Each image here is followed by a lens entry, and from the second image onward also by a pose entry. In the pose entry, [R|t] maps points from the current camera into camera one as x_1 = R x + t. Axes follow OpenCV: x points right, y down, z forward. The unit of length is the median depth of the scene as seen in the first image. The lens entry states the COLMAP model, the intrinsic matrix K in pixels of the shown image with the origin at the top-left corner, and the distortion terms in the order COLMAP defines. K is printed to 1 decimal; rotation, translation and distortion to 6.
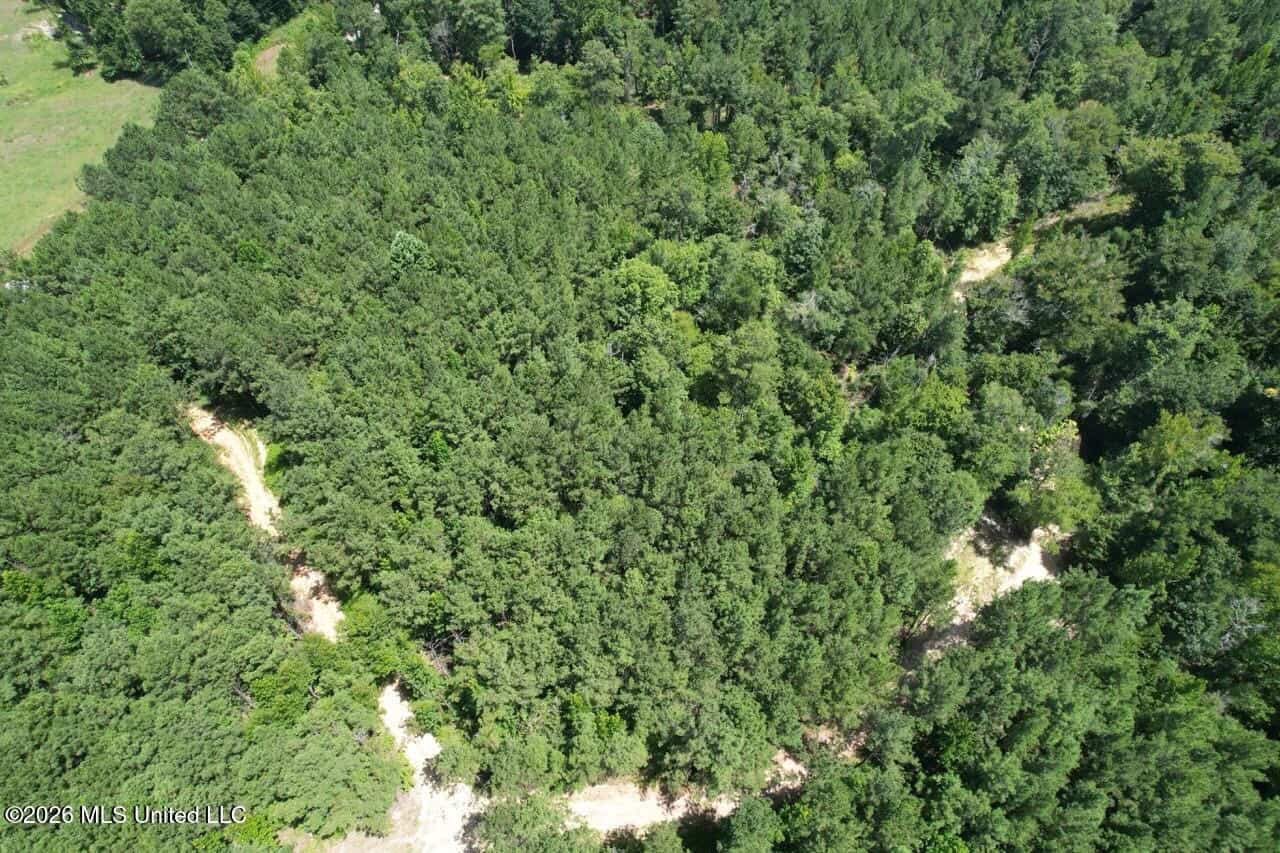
lens RADIAL K [[825.7, 0, 641.0], [0, 825.7, 426.4], [0, 0, 1]] dist [-0.072235, 0.067542]
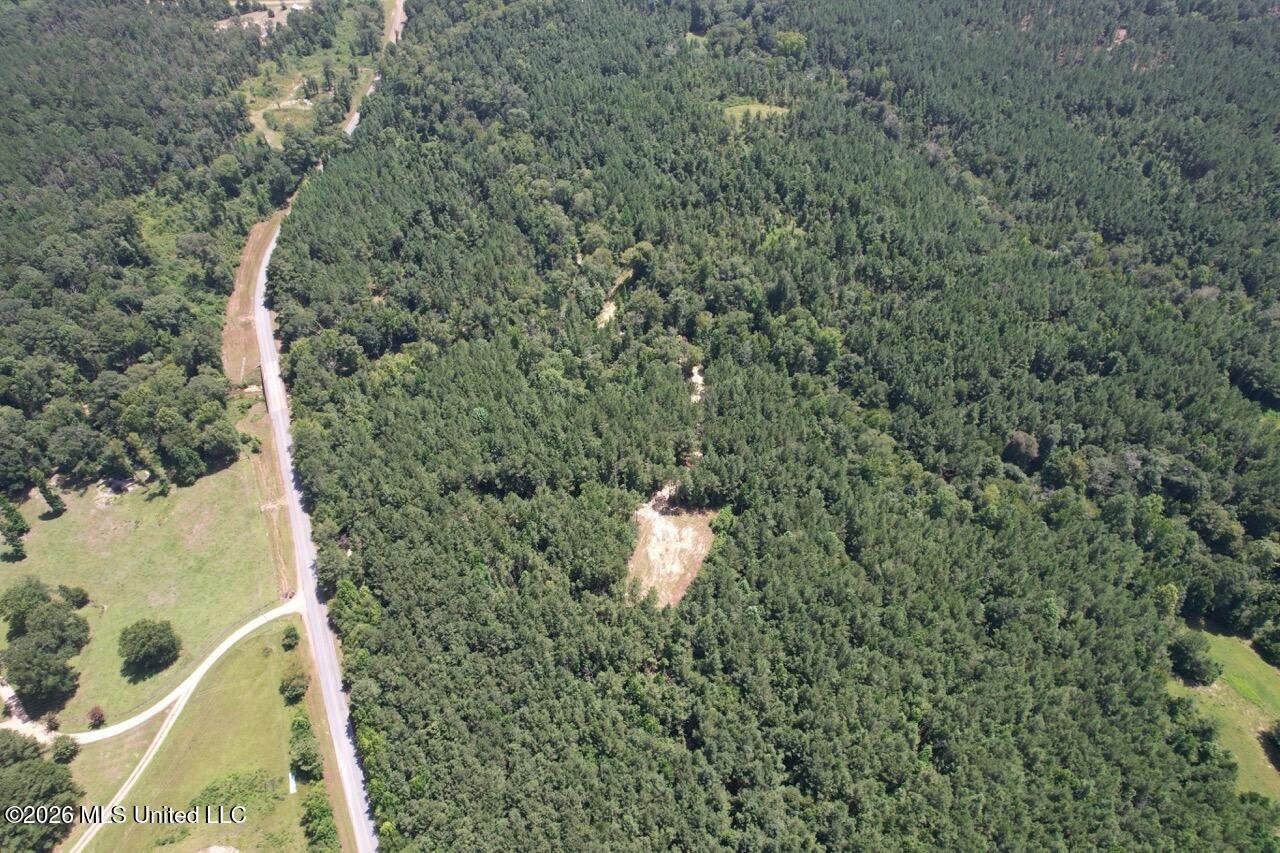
lens RADIAL K [[825.7, 0, 637.8], [0, 825.7, 433.9], [0, 0, 1]] dist [-0.072235, 0.067542]
pose [[0.644877, -0.560266, 0.519842, -1.491575], [0.638228, 0.768957, 0.037016, 0.070408], [-0.420475, 0.307907, 0.853460, -1.590119]]
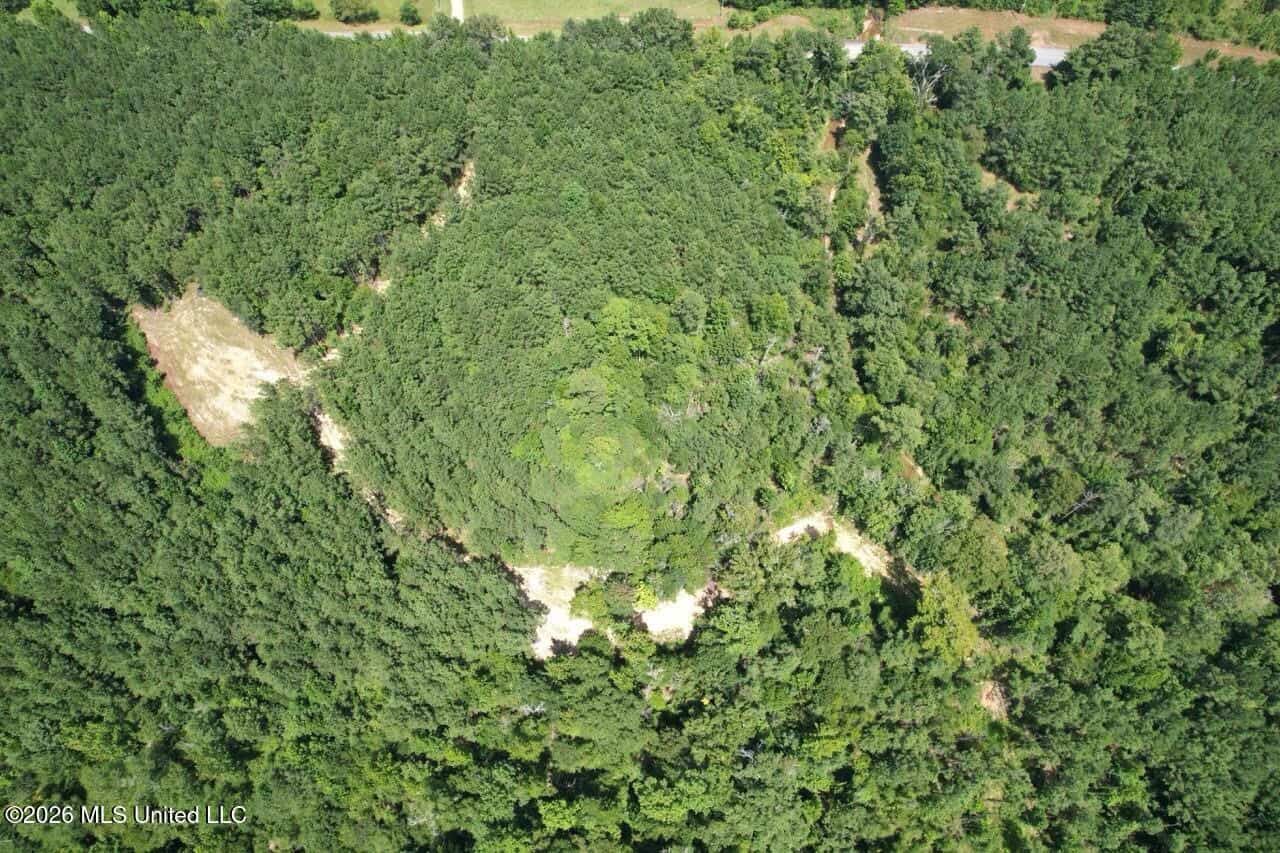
lens RADIAL K [[825.7, 0, 641.1], [0, 825.7, 436.7], [0, 0, 1]] dist [-0.072235, 0.067542]
pose [[0.429187, 0.828668, -0.359316, 0.834250], [-0.743925, 0.549928, 0.379677, -0.725360], [0.512224, 0.104351, 0.852489, -0.303217]]
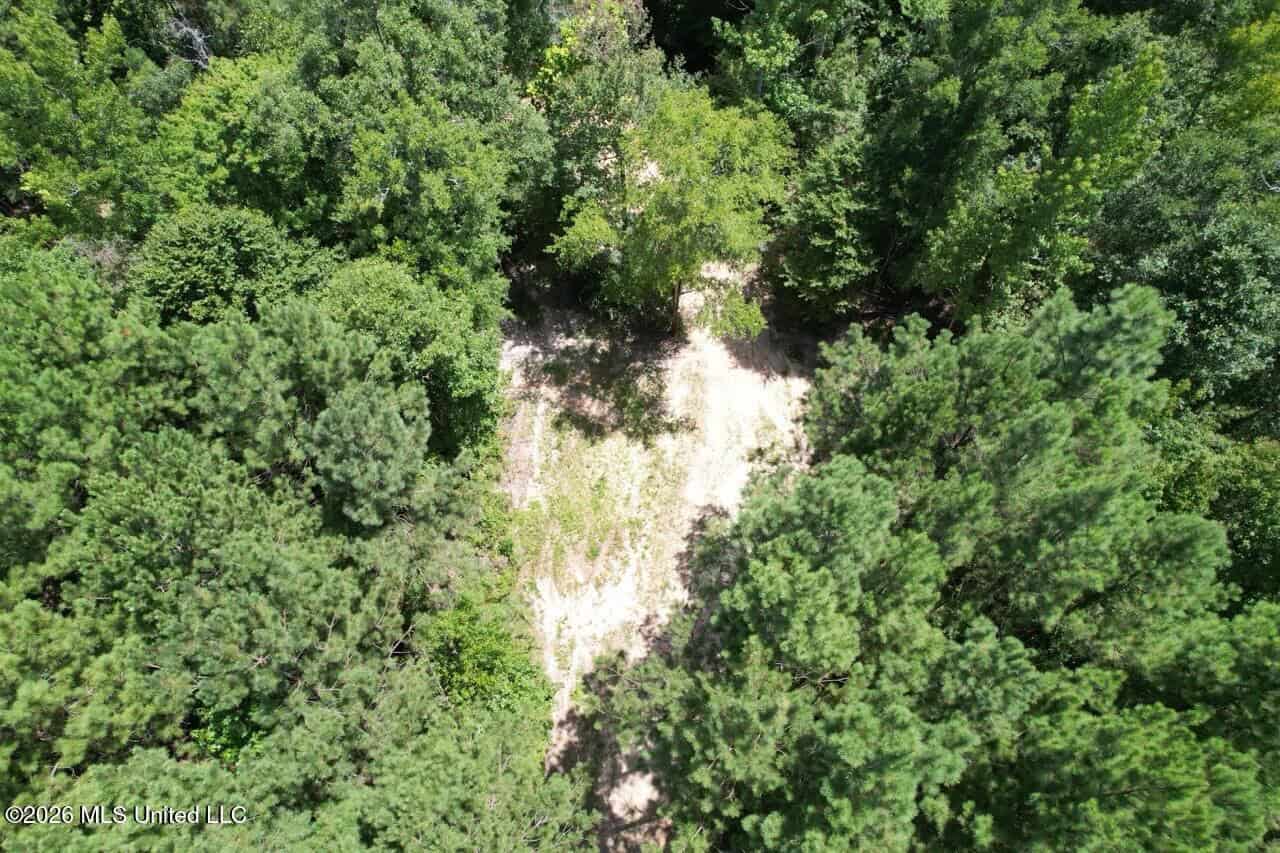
lens RADIAL K [[825.7, 0, 639.0], [0, 825.7, 425.0], [0, 0, 1]] dist [-0.072235, 0.067542]
pose [[0.772105, -0.566733, 0.287519, 0.347251], [0.528133, 0.823872, 0.205696, 0.091814], [-0.353453, -0.006970, 0.935426, 0.689831]]
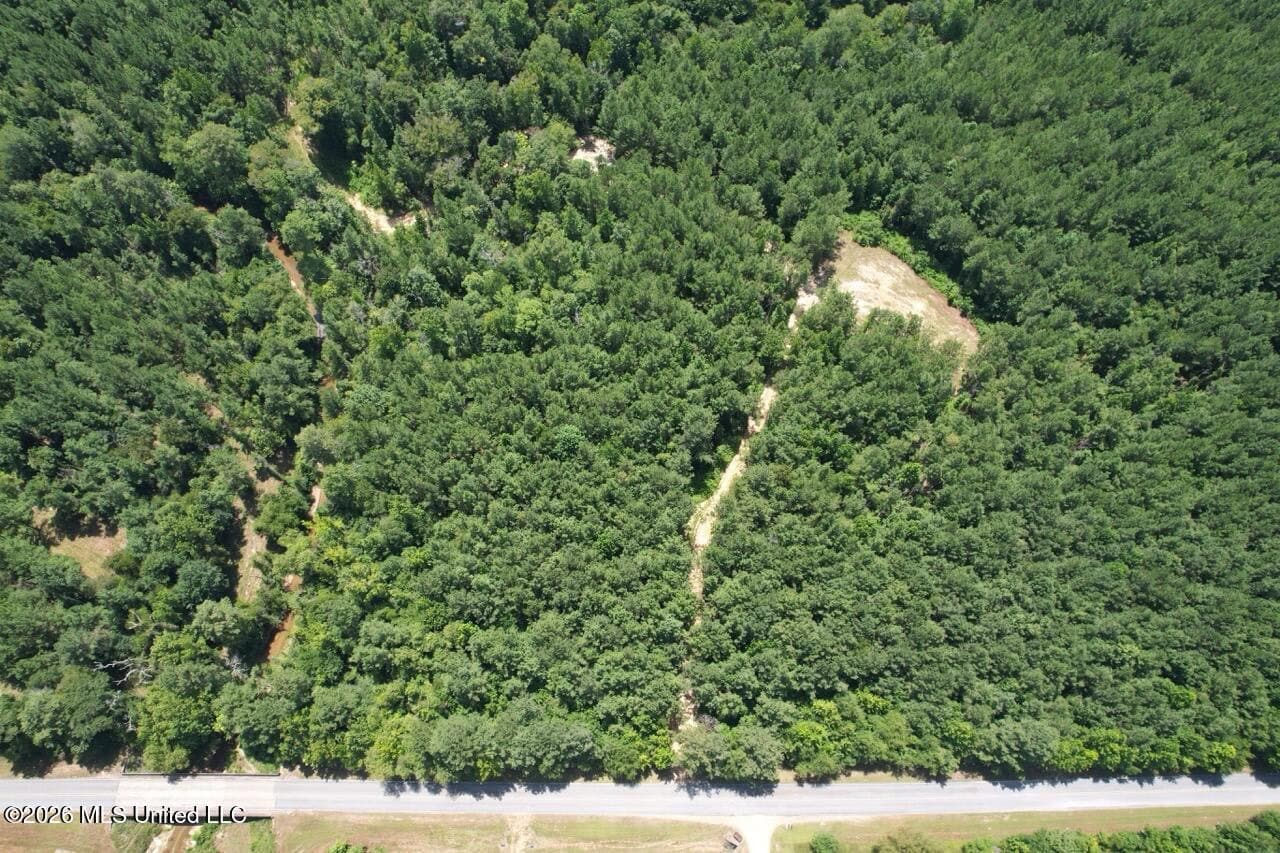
lens RADIAL K [[825.7, 0, 641.9], [0, 825.7, 437.9], [0, 0, 1]] dist [-0.072235, 0.067542]
pose [[-0.434551, -0.833911, 0.340231, -0.949123], [0.742356, -0.117736, 0.659580, -1.233089], [-0.509974, 0.539194, 0.670221, -0.114812]]
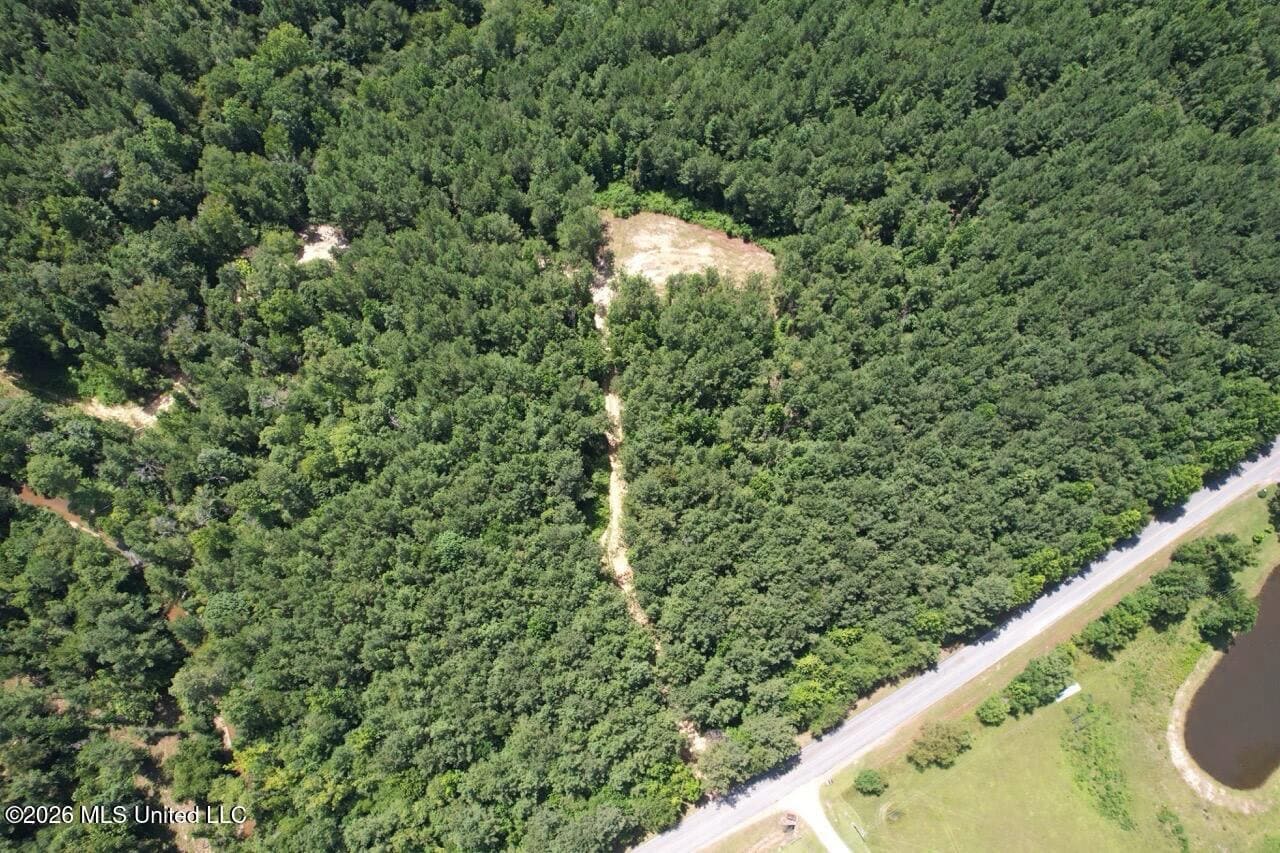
lens RADIAL K [[825.7, 0, 643.1], [0, 825.7, 431.8], [0, 0, 1]] dist [-0.072235, 0.067542]
pose [[-0.819102, -0.541600, 0.189053, -0.791991], [0.469875, -0.444390, 0.762716, -1.163052], [-0.329074, 0.713573, 0.618485, -0.164964]]
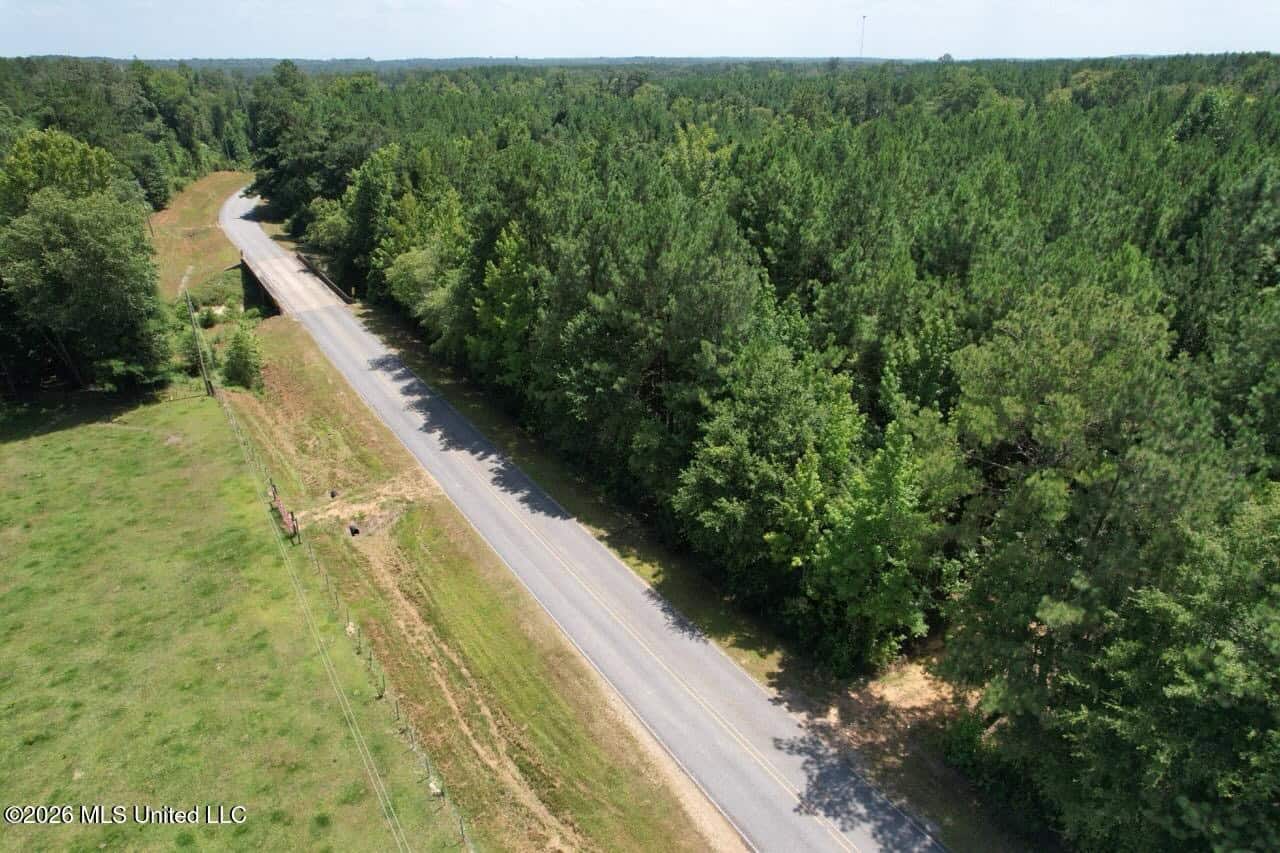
lens RADIAL K [[825.7, 0, 635.1], [0, 825.7, 427.6], [0, 0, 1]] dist [-0.072235, 0.067542]
pose [[0.538924, -0.354549, 0.764104, -1.251161], [0.694821, 0.699932, -0.165285, -0.275576], [-0.476219, 0.619992, 0.623559, 1.052474]]
